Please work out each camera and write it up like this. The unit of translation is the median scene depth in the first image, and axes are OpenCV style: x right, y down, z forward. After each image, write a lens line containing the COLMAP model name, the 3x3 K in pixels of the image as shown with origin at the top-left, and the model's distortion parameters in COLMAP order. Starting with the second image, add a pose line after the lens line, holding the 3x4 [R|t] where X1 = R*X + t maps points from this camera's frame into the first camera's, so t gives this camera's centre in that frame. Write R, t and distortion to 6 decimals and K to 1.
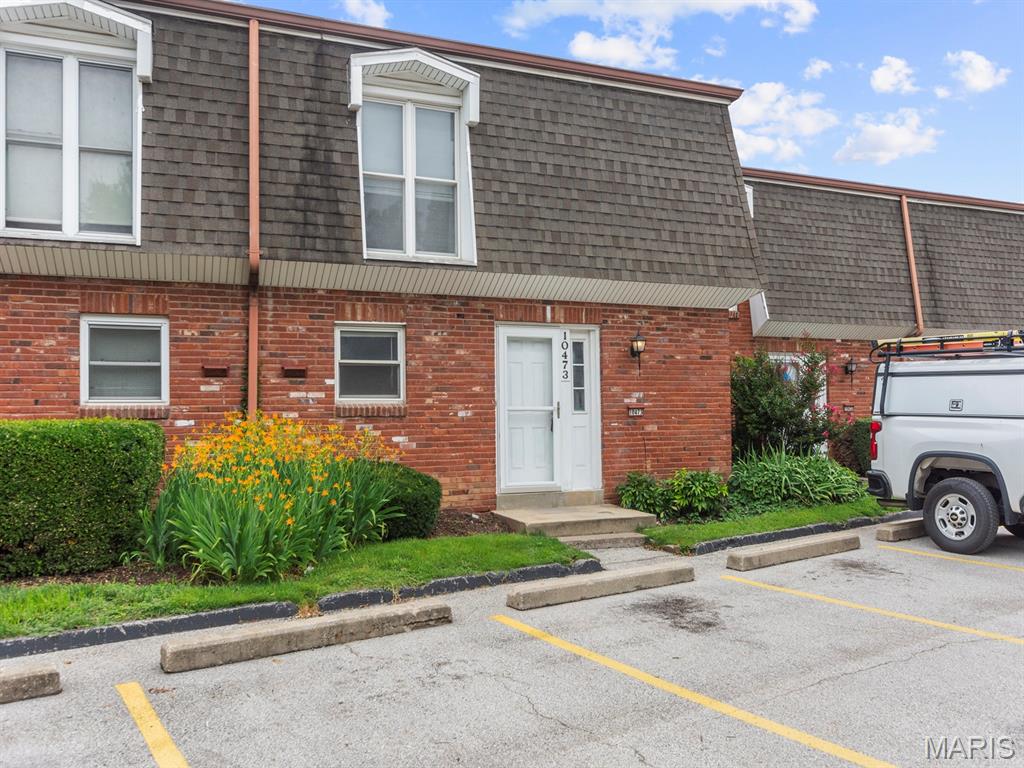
lens RADIAL K [[825.8, 0, 509.6], [0, 825.8, 386.4], [0, 0, 1]] dist [-0.003662, 0.006154]
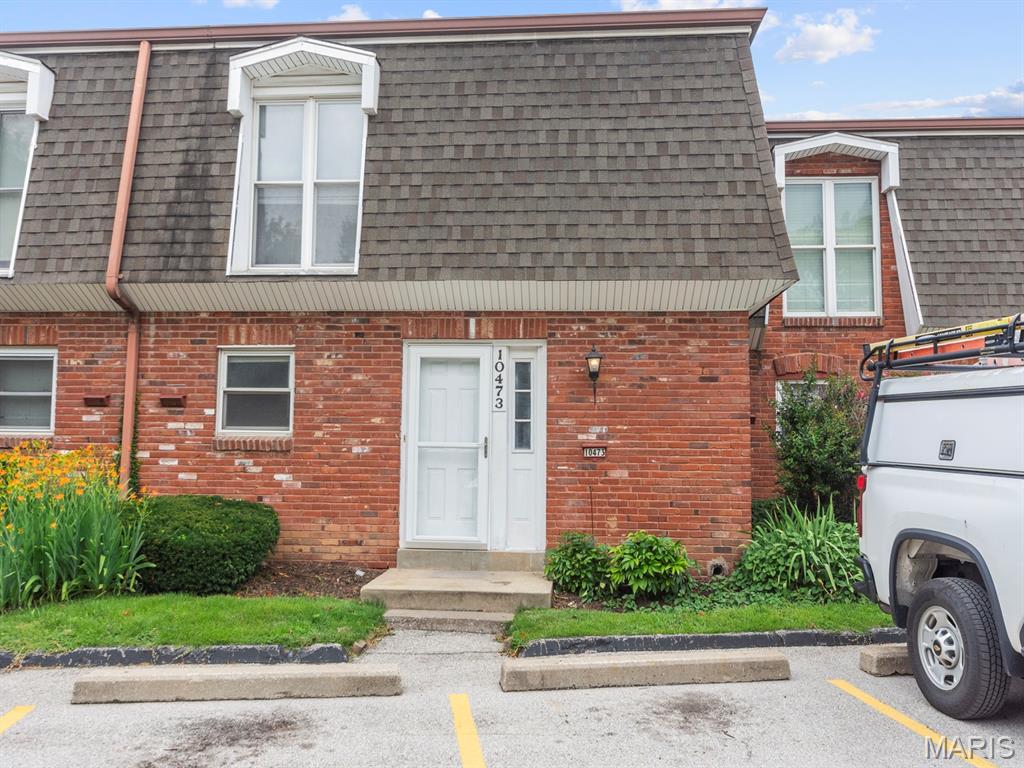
lens RADIAL K [[835.8, 0, 512.2], [0, 835.8, 380.8], [0, 0, 1]] dist [-0.002289, -0.000528]
pose [[0.891617, -0.018223, -0.452423, 0.476106], [-0.004530, 0.998781, -0.049159, 0.003929], [0.452767, 0.045880, 0.890448, 0.306534]]
